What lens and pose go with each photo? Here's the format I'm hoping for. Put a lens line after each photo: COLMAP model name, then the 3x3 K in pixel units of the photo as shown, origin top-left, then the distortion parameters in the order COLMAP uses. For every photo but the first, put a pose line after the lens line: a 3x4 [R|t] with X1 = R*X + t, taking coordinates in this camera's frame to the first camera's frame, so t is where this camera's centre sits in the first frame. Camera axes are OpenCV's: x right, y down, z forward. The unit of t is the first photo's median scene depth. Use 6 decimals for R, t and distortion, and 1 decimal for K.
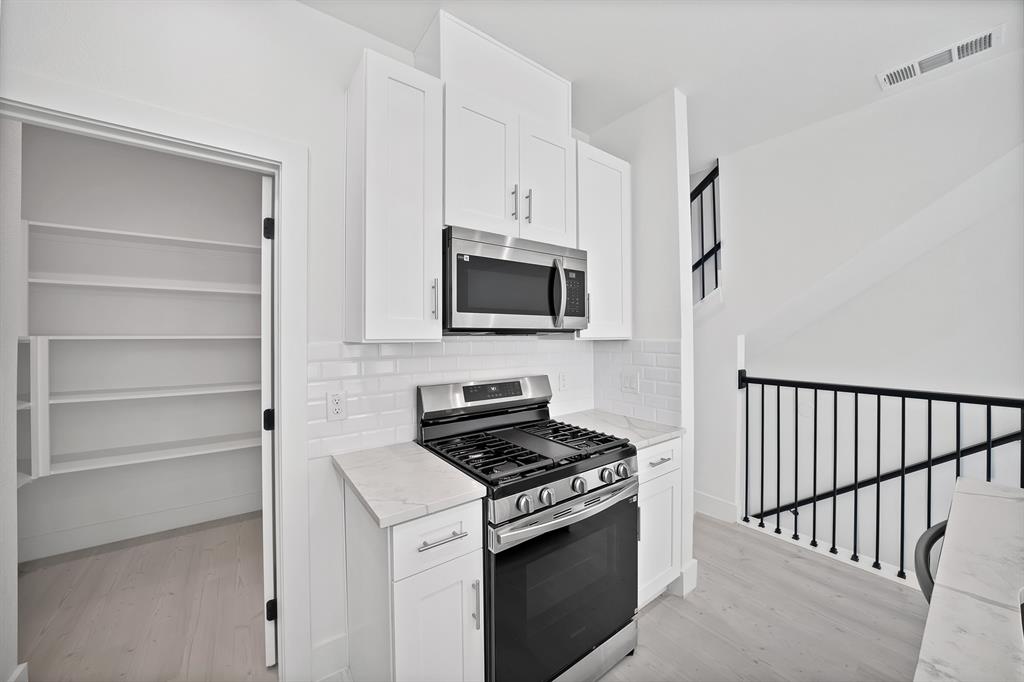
lens RADIAL K [[368.5, 0, 512.6], [0, 368.5, 335.6], [0, 0, 1]] dist [-0.017669, 0.000024]
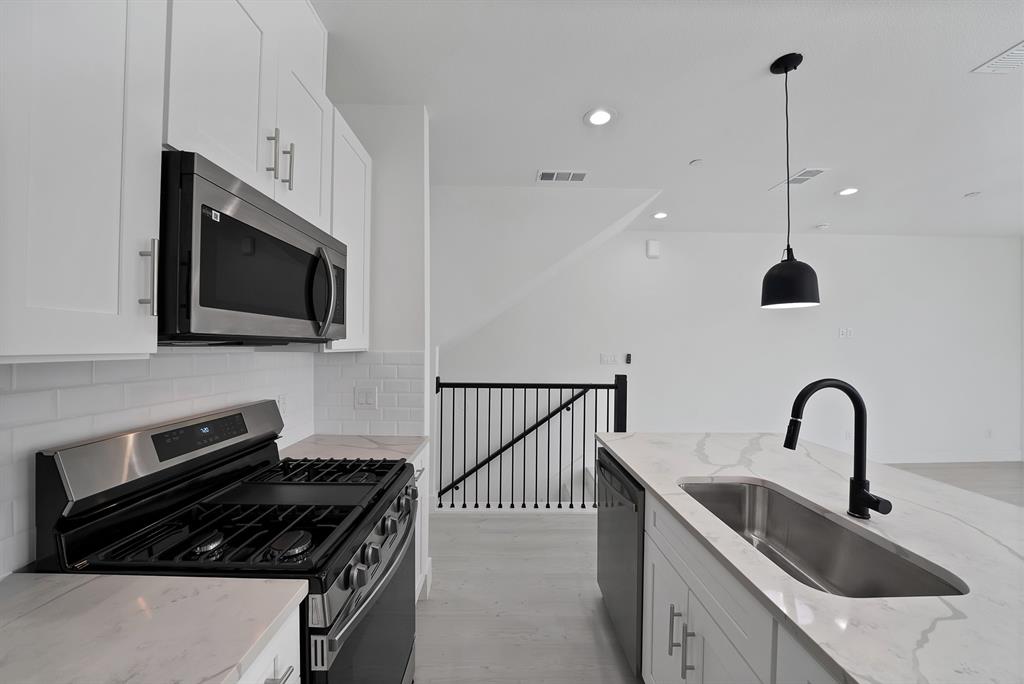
lens RADIAL K [[365.9, 0, 513.2], [0, 365.9, 346.5], [0, 0, 1]] dist [-0.020242, 0.000230]
pose [[0.577523, 0.005739, 0.816354, -0.264939], [-0.010153, 0.999948, 0.000153, -0.005433], [-0.816311, -0.008377, 0.577552, 0.226374]]
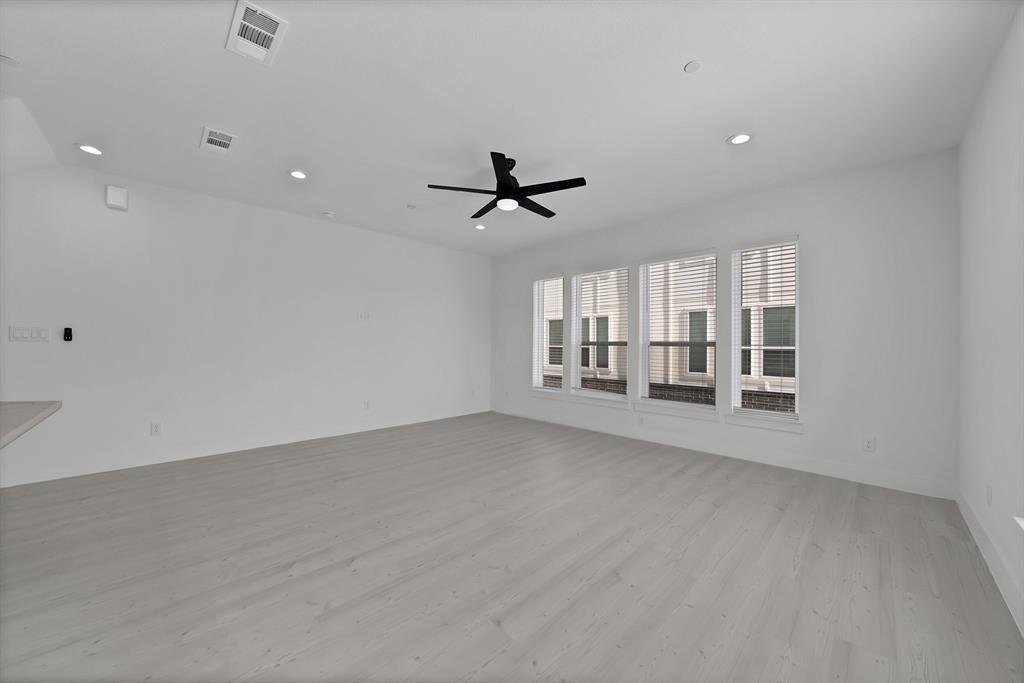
lens RADIAL K [[365.9, 0, 513.2], [0, 365.9, 346.0], [0, 0, 1]] dist [-0.020242, 0.000230]
pose [[-0.150709, 0.004616, 0.988567, 0.056624], [-0.008465, 0.999946, -0.005959, 0.118510], [-0.988542, -0.009266, -0.150662, -0.929102]]
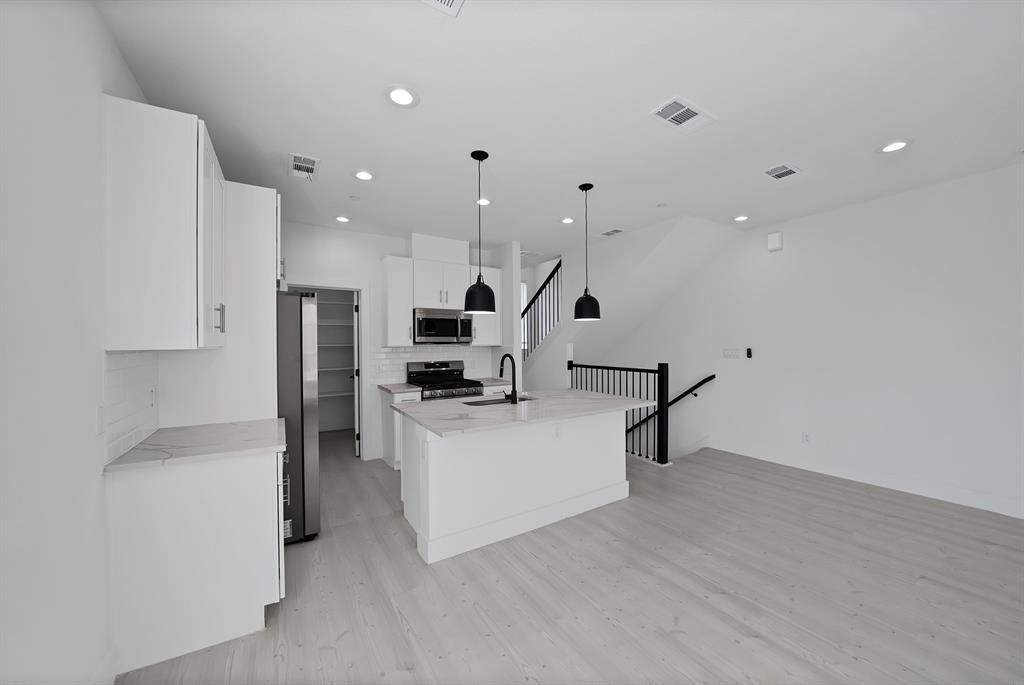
lens RADIAL K [[369.4, 0, 510.3], [0, 369.4, 345.3], [0, 0, 1]] dist [-0.019619, -0.000100]
pose [[0.997683, -0.004167, -0.067908, 0.666951], [0.004635, 0.999967, 0.006737, -0.008299], [0.067877, -0.007036, 0.997669, -1.622345]]
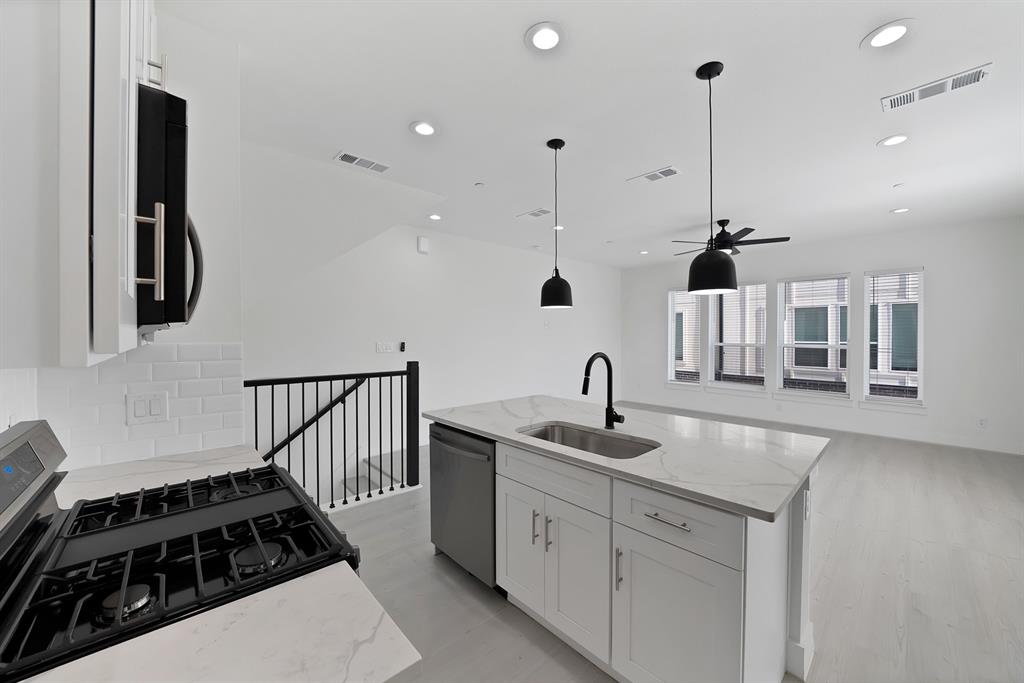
lens RADIAL K [[376.1, 0, 520.4], [0, 376.1, 339.7], [0, 0, 1]] dist [-0.018883, 0.000063]
pose [[-0.124142, -0.008343, 0.992229, -0.533759], [-0.000982, 0.999965, 0.008285, -0.003088], [-0.992264, 0.000054, -0.124145, 0.508613]]
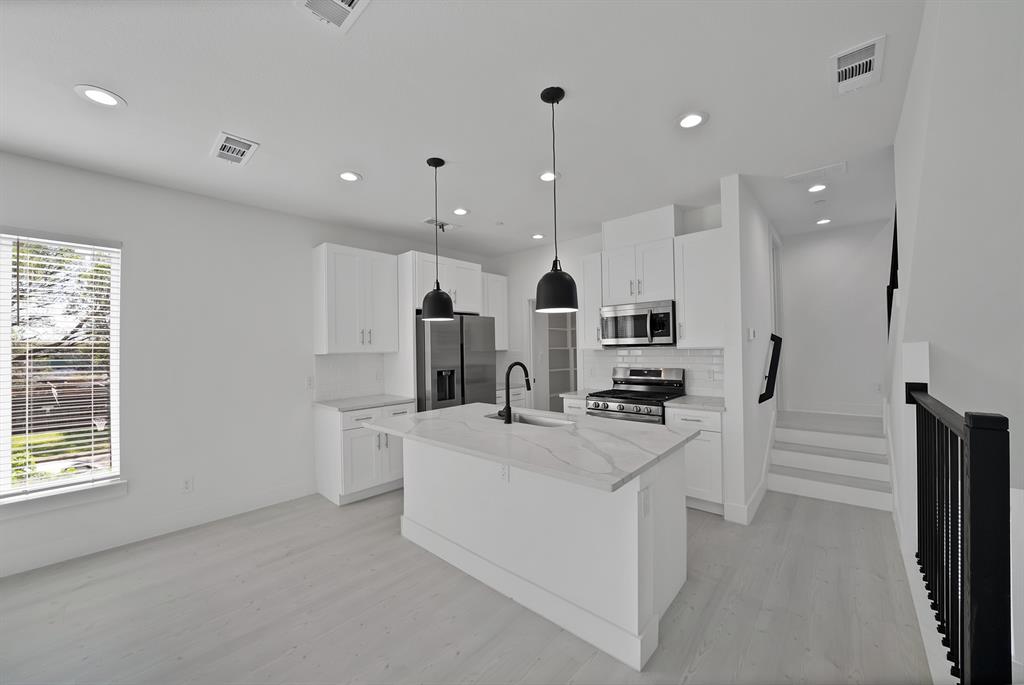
lens RADIAL K [[381.1, 0, 512.1], [0, 381.1, 345.0], [0, 0, 1]] dist [-0.017002, 0.000028]
pose [[0.196889, -0.009655, -0.980378, 1.996140], [0.019677, 0.999789, -0.005895, -0.013165], [0.980228, -0.018131, 0.197038, -0.167377]]
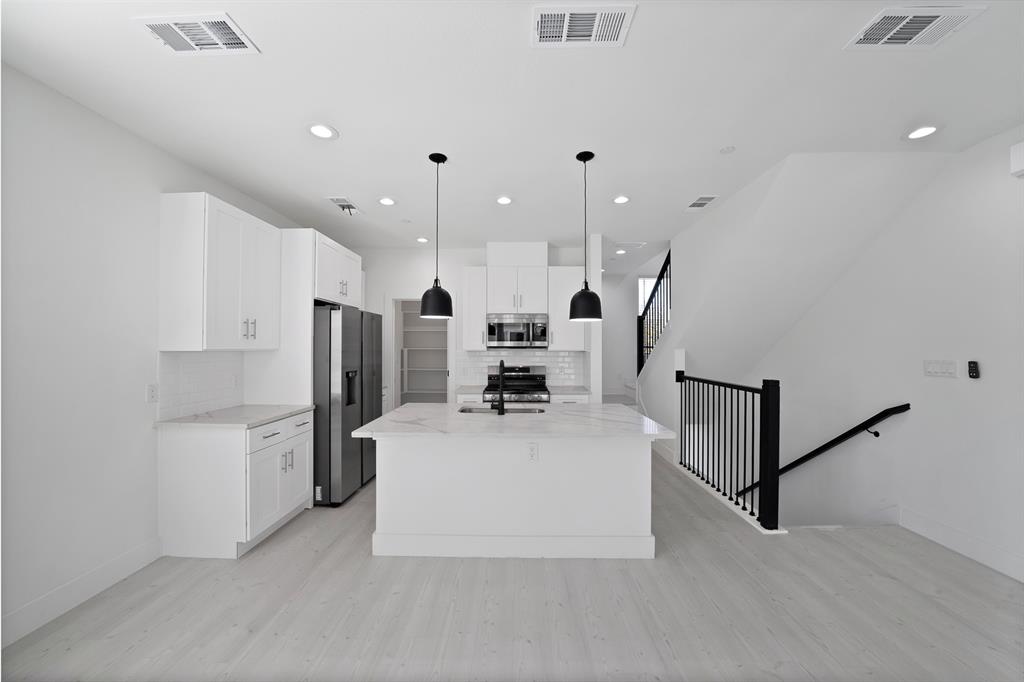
lens RADIAL K [[365.9, 0, 513.2], [0, 365.9, 345.5], [0, 0, 1]] dist [-0.020242, 0.000230]
pose [[0.796266, -0.001107, -0.604945, 1.553396], [-0.002061, 0.999988, -0.004543, -0.012317], [0.604943, 0.004864, 0.796254, -1.116878]]
